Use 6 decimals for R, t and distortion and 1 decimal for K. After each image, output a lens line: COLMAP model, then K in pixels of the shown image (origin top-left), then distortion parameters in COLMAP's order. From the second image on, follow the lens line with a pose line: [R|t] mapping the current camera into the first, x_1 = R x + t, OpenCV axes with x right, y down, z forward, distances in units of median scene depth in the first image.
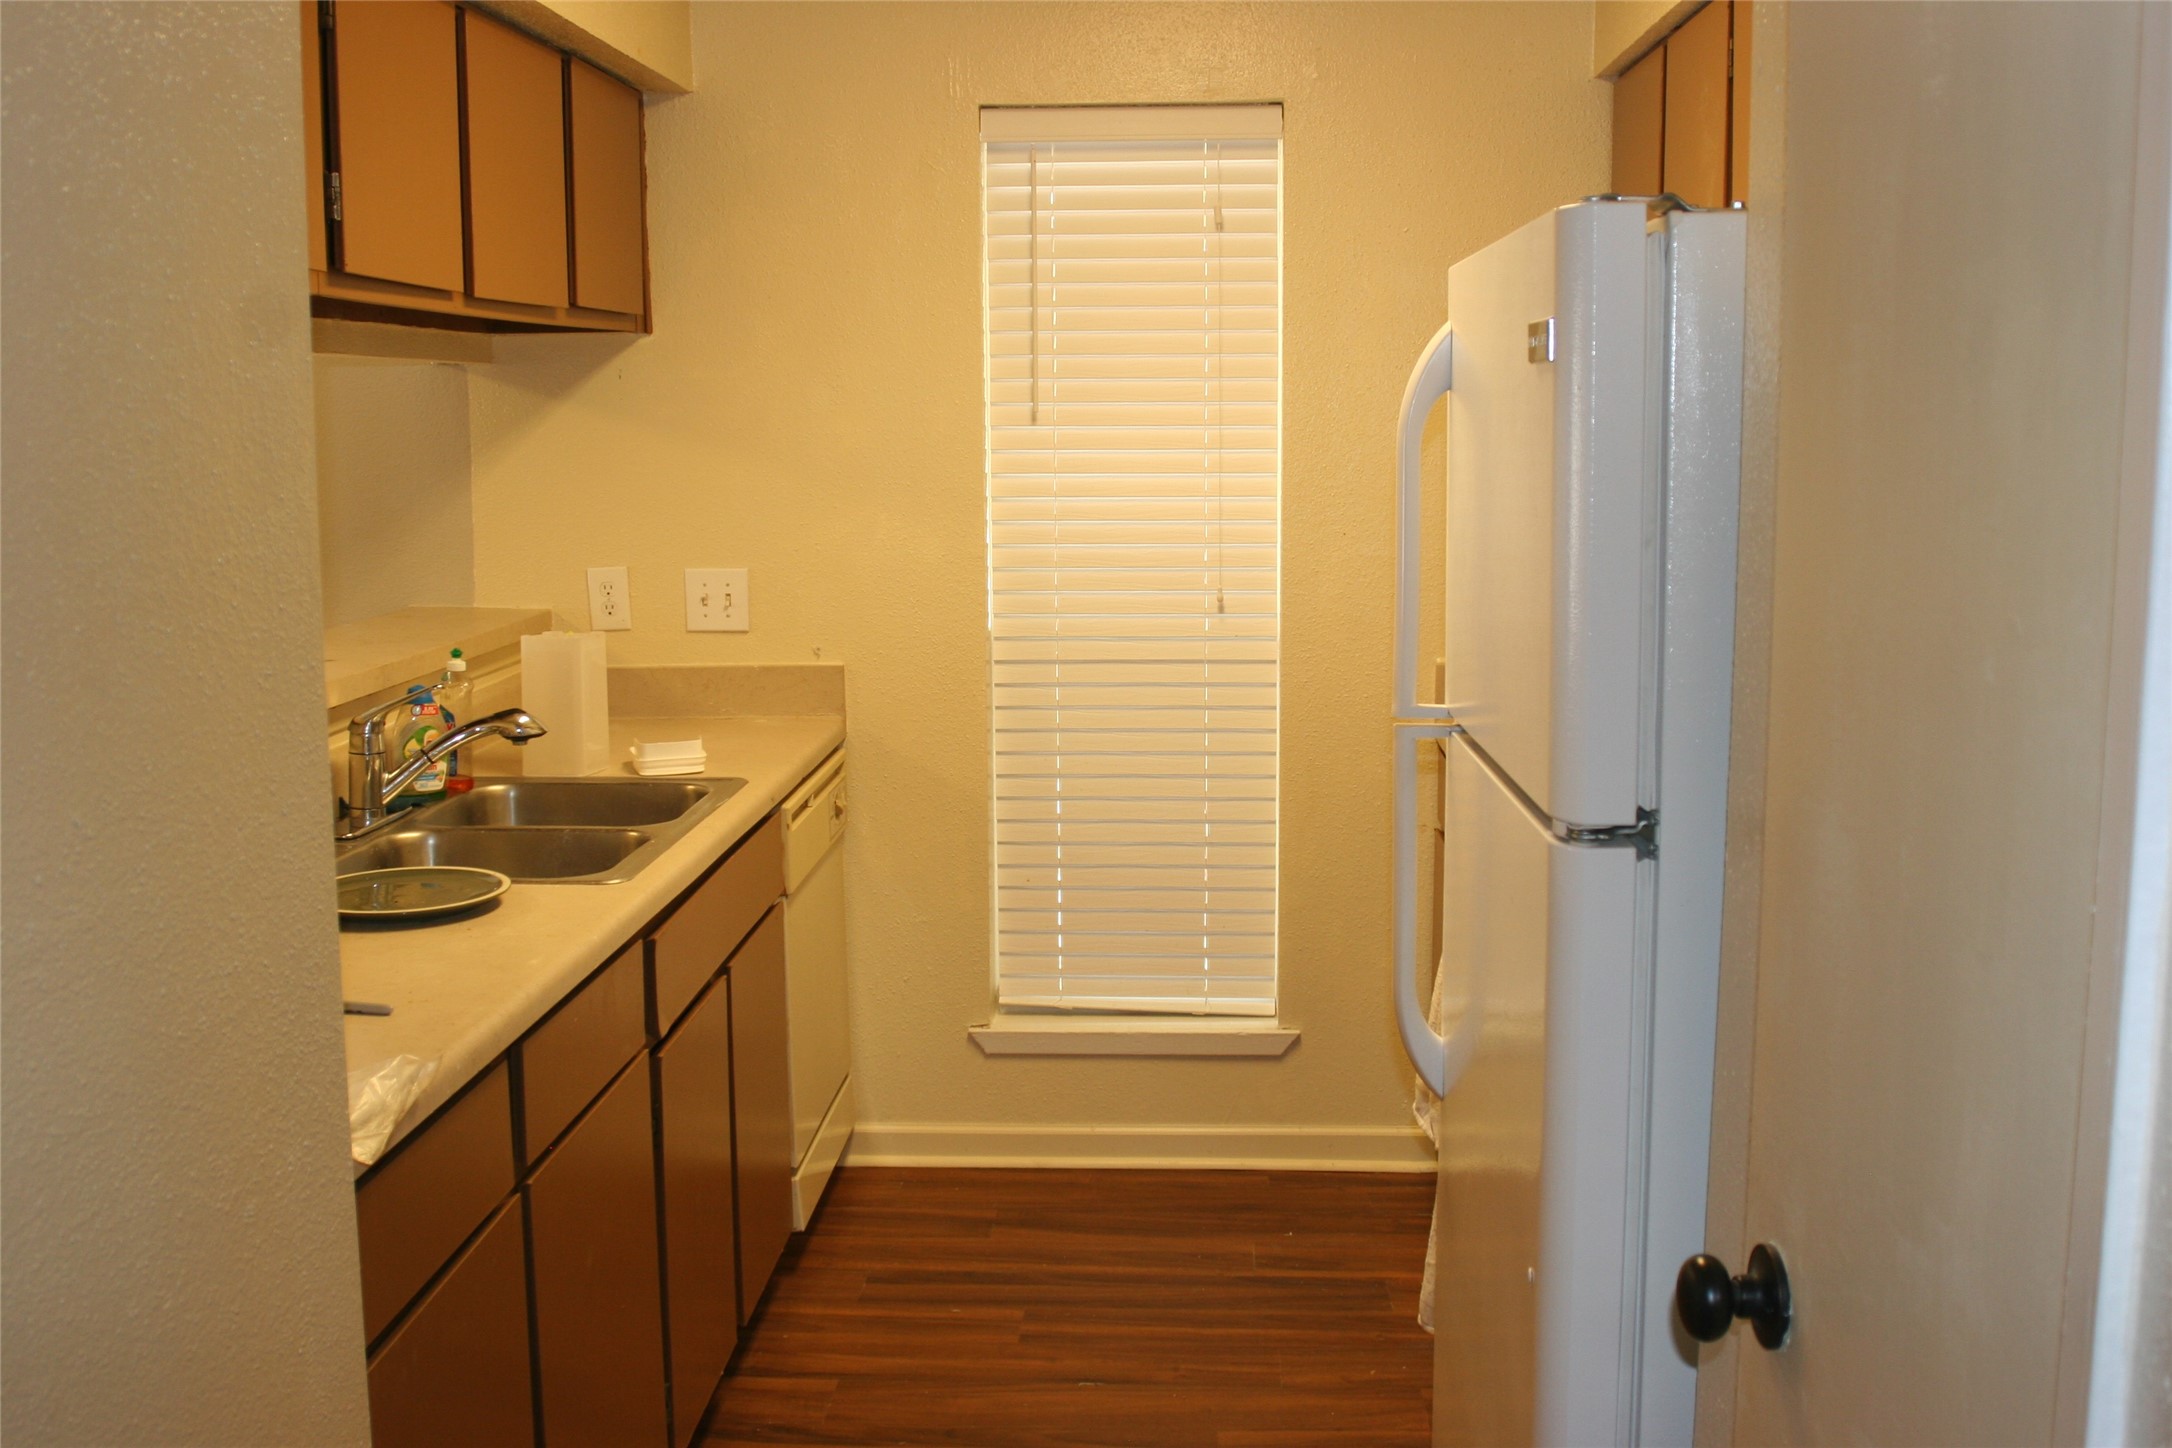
lens RADIAL K [[2202.7, 0, 1066.7], [0, 2202.7, 721.2], [0, 0, 1]] dist [-0.084744, 0.000000]
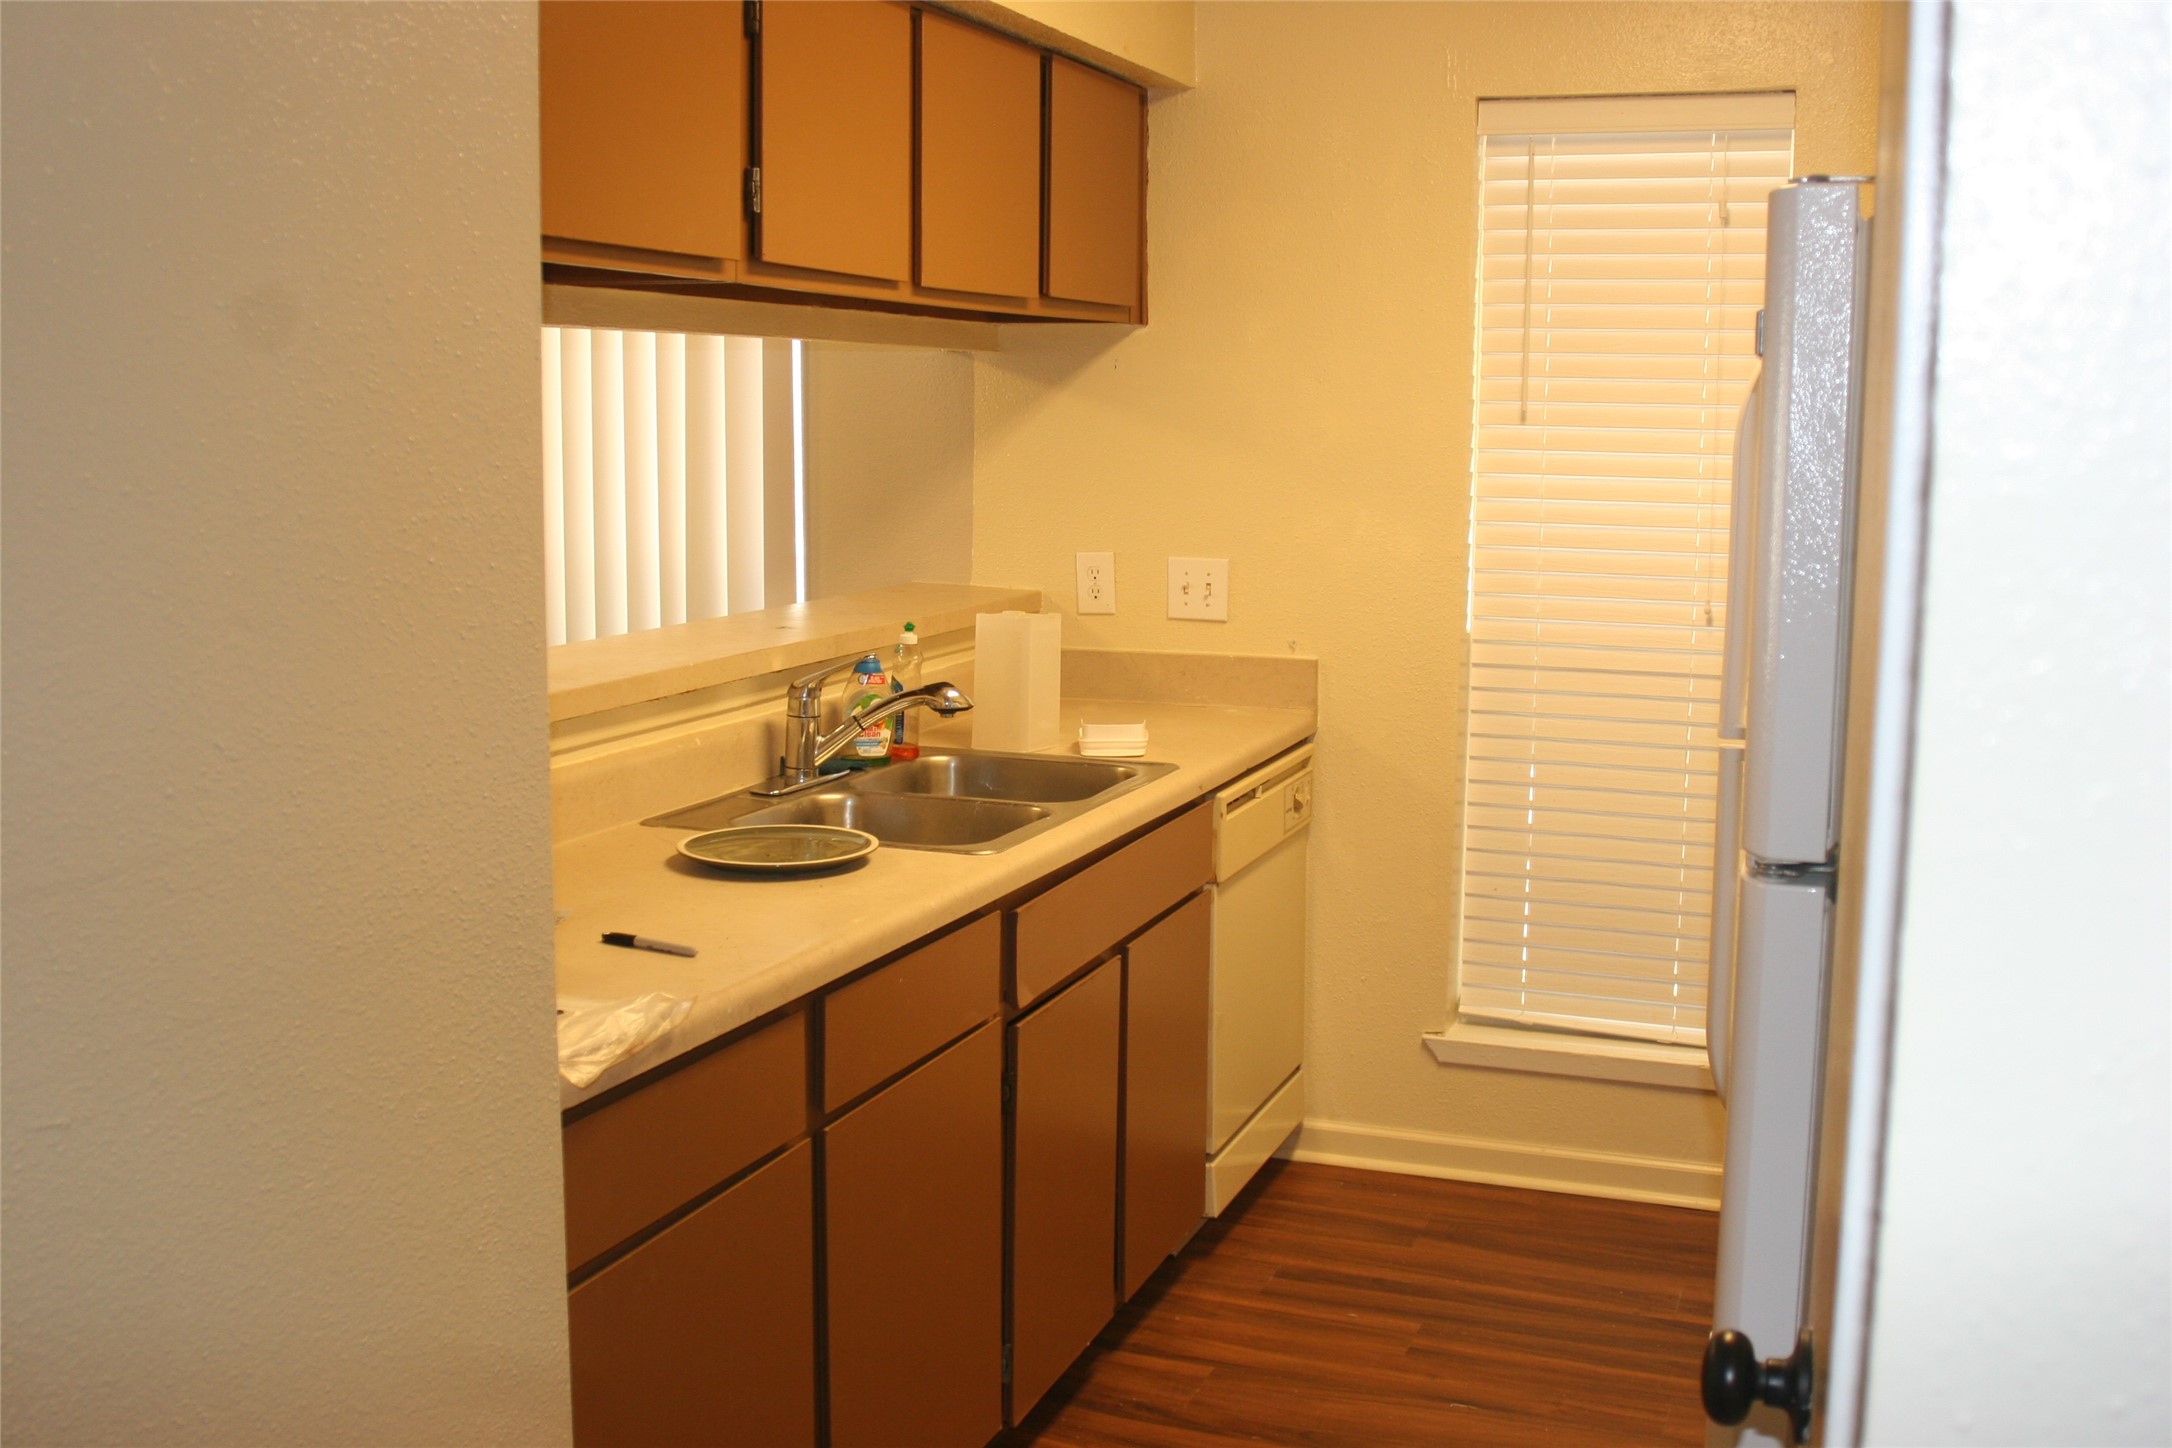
lens RADIAL K [[2202.7, 0, 1085.9], [0, 2202.7, 715.7], [0, 0, 1]] dist [-0.084744, 0.000000]
pose [[0.955074, 0.058869, -0.290463, 0.097207], [-0.059354, 0.998211, 0.007148, -0.001041], [0.290364, 0.010413, 0.956860, 0.015243]]
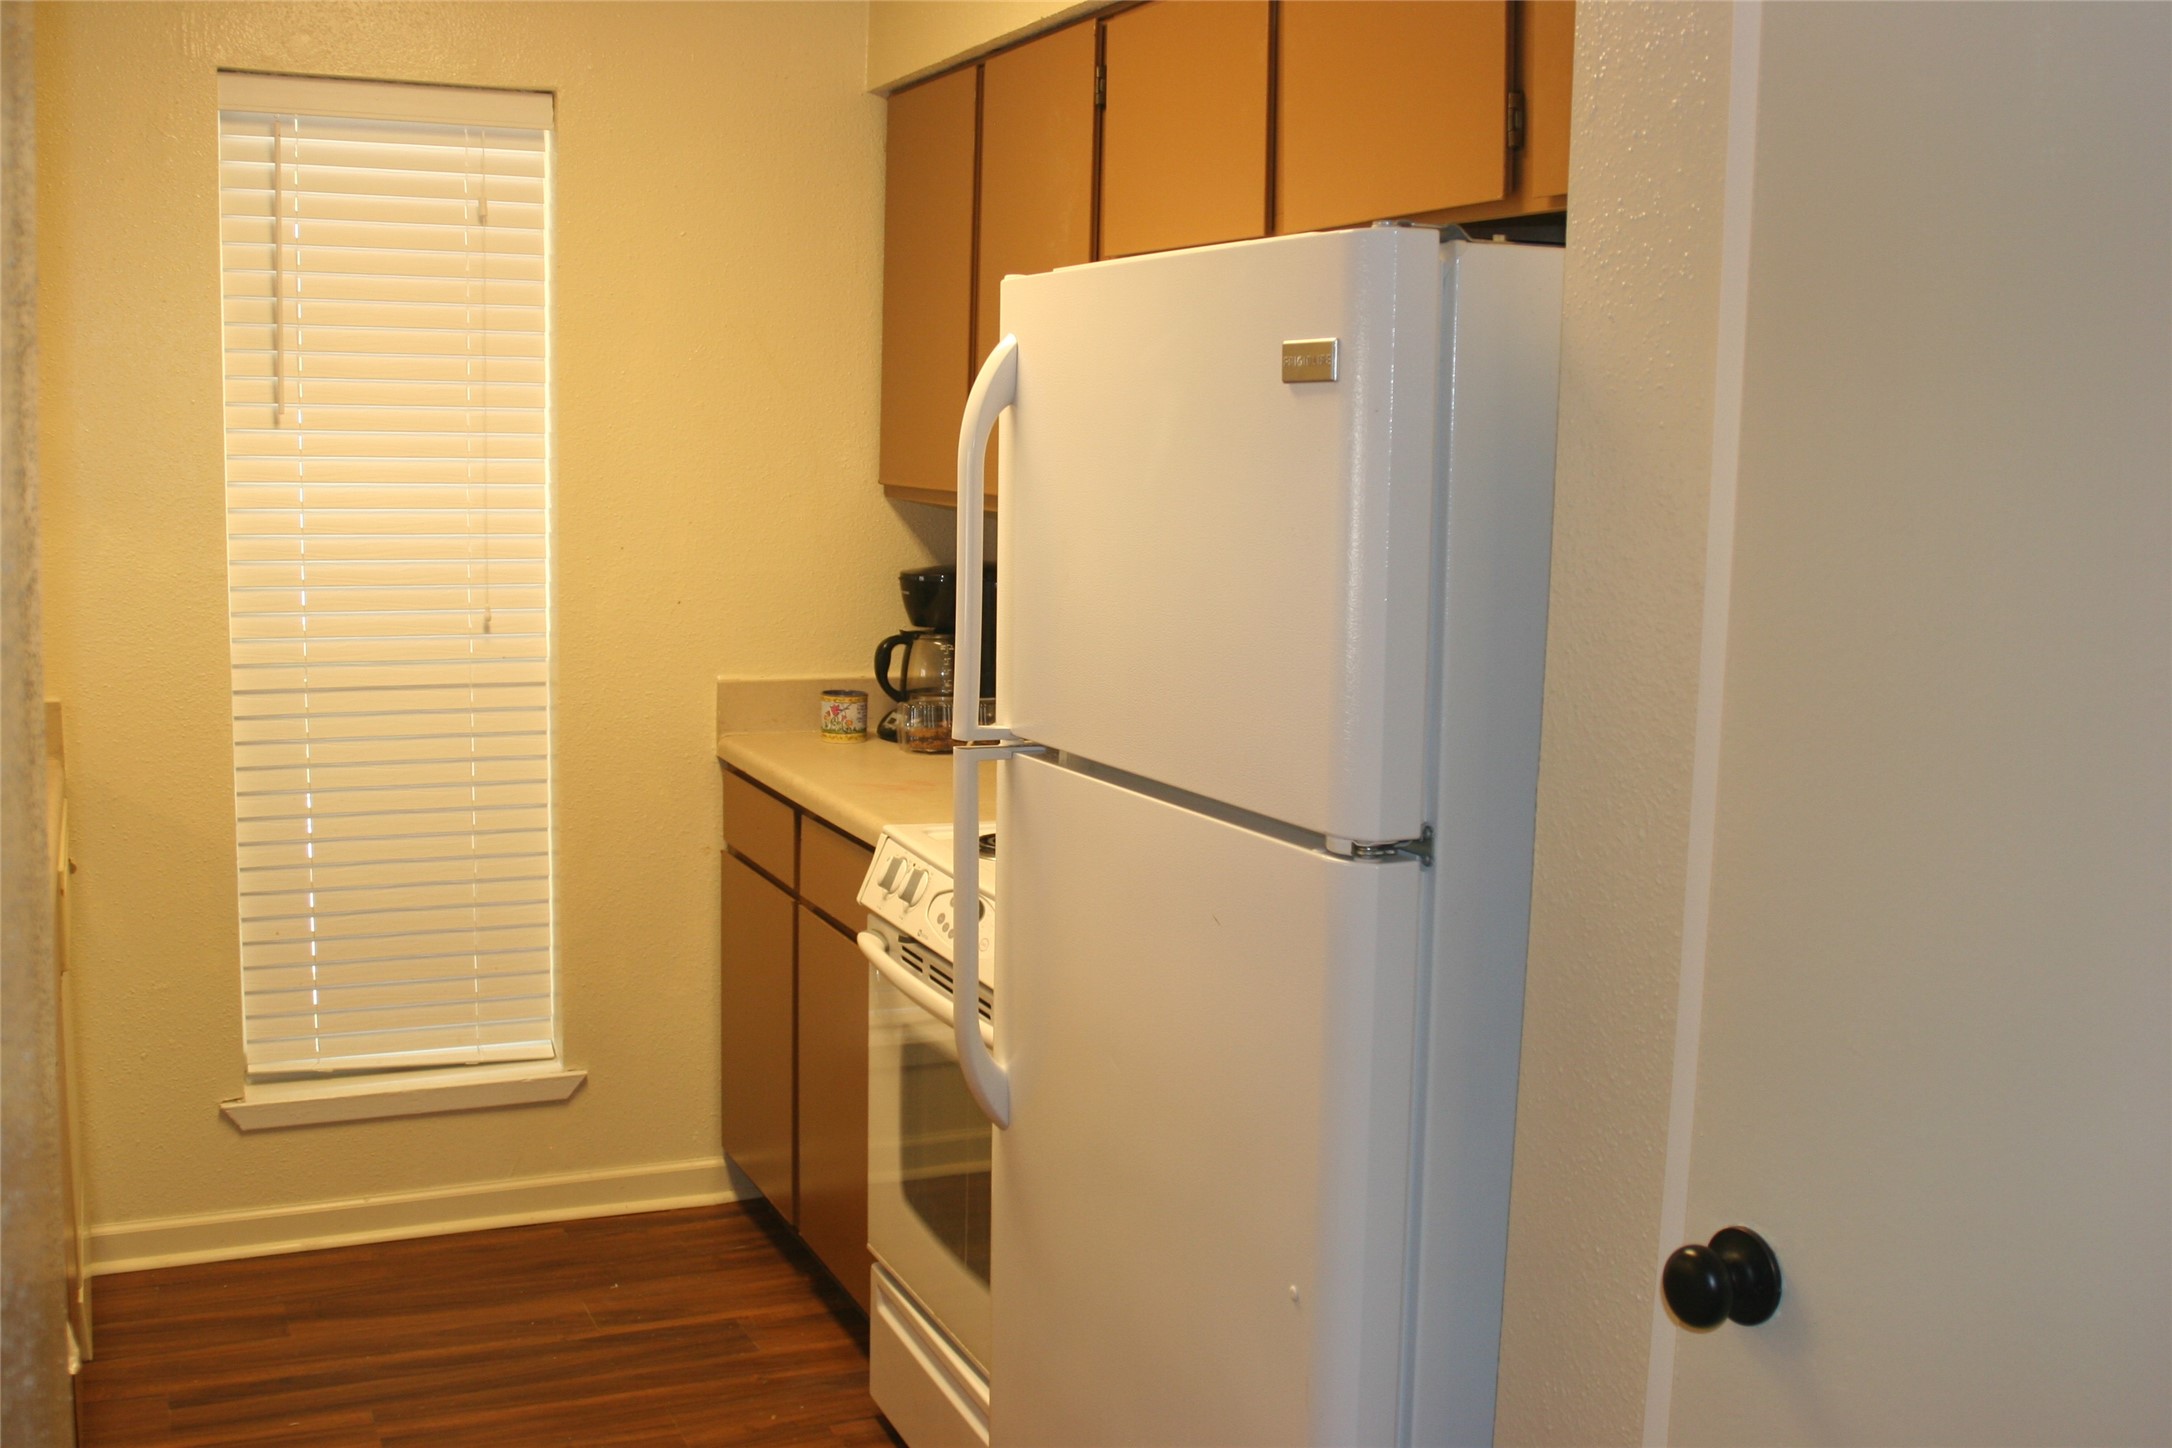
lens RADIAL K [[2202.7, 0, 1043.8], [0, 2202.7, 720.1], [0, 0, 1]] dist [-0.084744, 0.000000]
pose [[0.890079, -0.033973, 0.454539, -0.155540], [0.036182, 0.999338, 0.003840, -0.007832], [-0.454368, 0.013028, 0.890719, 0.070913]]
